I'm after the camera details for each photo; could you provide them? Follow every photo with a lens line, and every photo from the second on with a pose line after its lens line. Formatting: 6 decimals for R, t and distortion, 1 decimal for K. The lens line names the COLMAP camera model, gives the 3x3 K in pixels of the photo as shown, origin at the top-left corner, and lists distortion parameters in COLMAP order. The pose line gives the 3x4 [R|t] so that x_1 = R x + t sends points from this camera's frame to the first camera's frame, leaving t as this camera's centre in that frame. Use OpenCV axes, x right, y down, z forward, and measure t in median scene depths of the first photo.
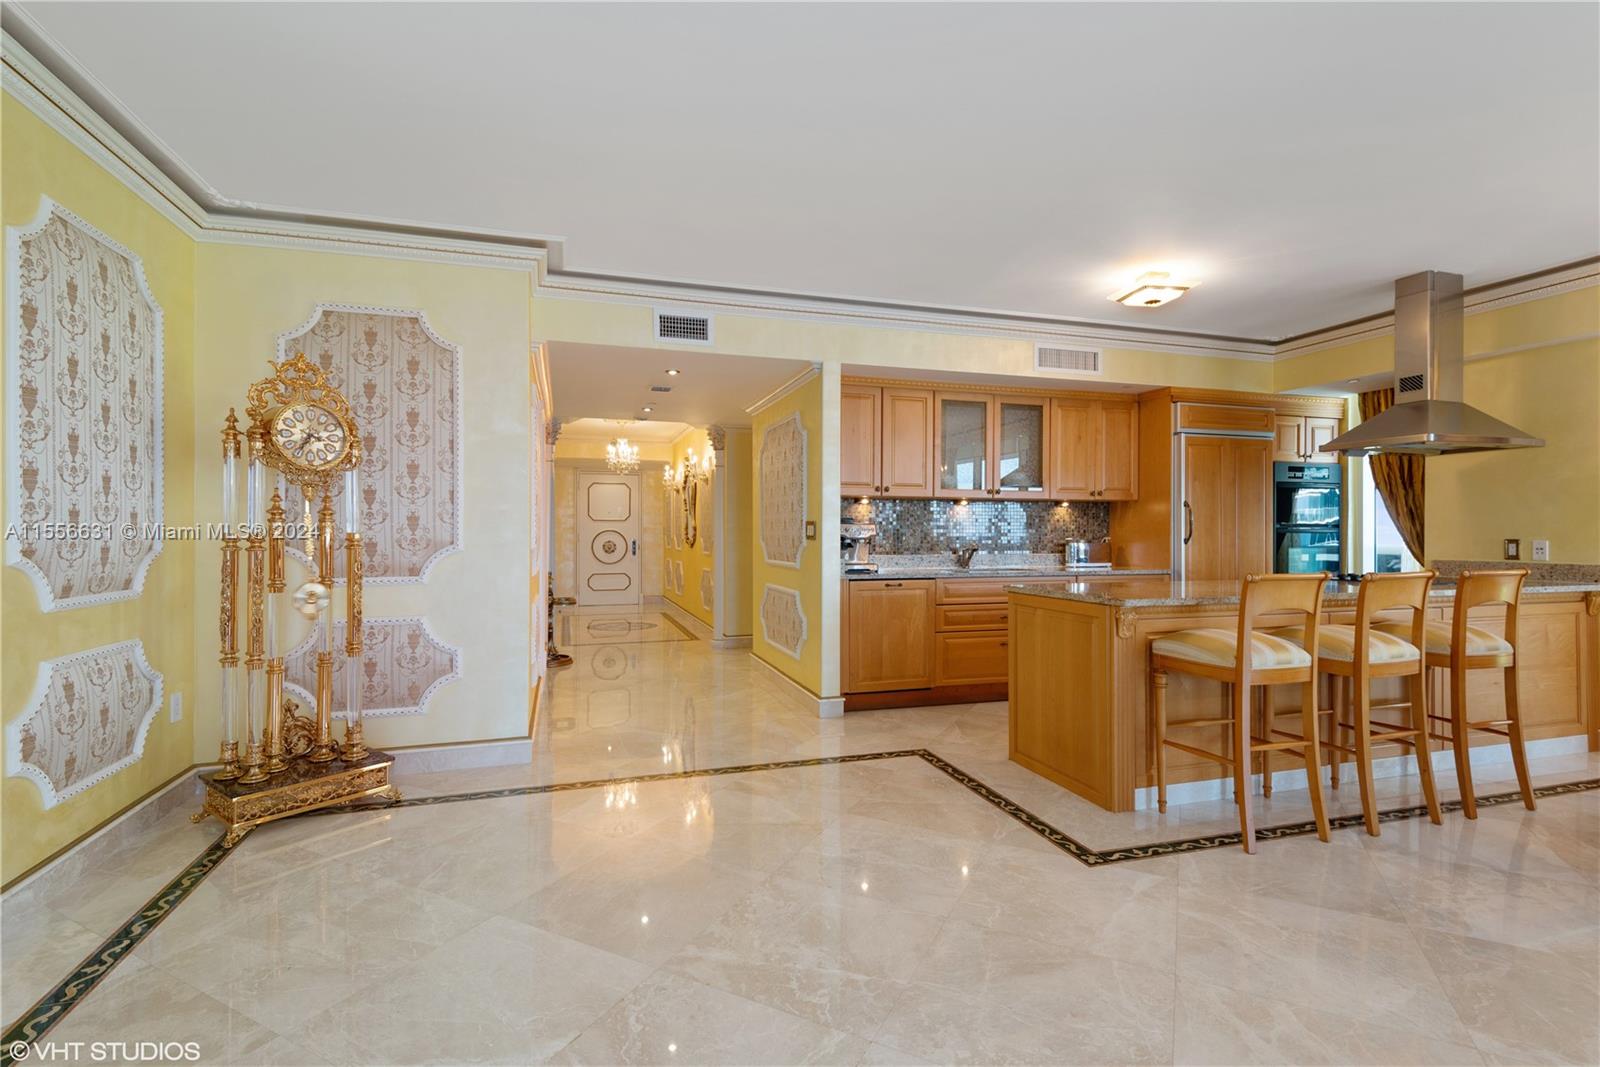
lens RADIAL K [[744.2, 0, 795.6], [0, 744.2, 559.8], [0, 0, 1]] dist [0.013029, -0.000749]
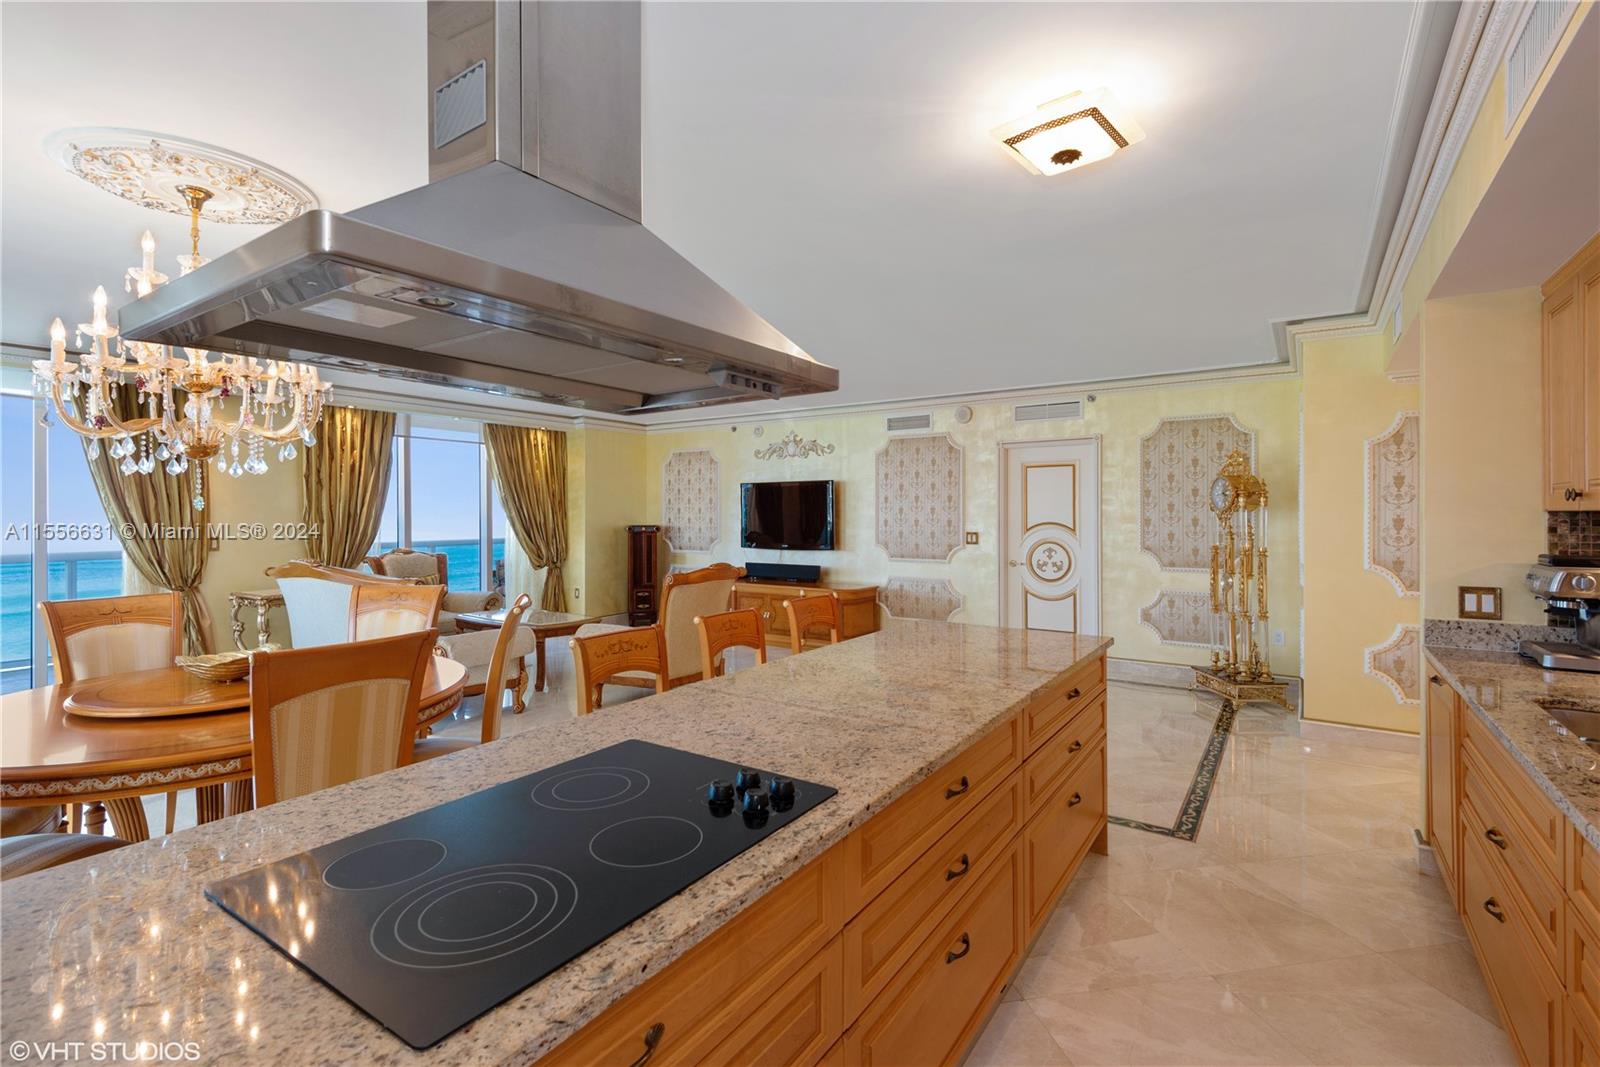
lens RADIAL K [[728.3, 0, 804.3], [0, 728.3, 529.6], [0, 0, 1]] dist [0.027818, -0.016473]
pose [[-0.775113, 0.014882, -0.631647, 0.813725], [-0.023750, 0.998330, 0.052665, -0.089749], [0.631376, 0.055823, -0.773465, 1.097750]]
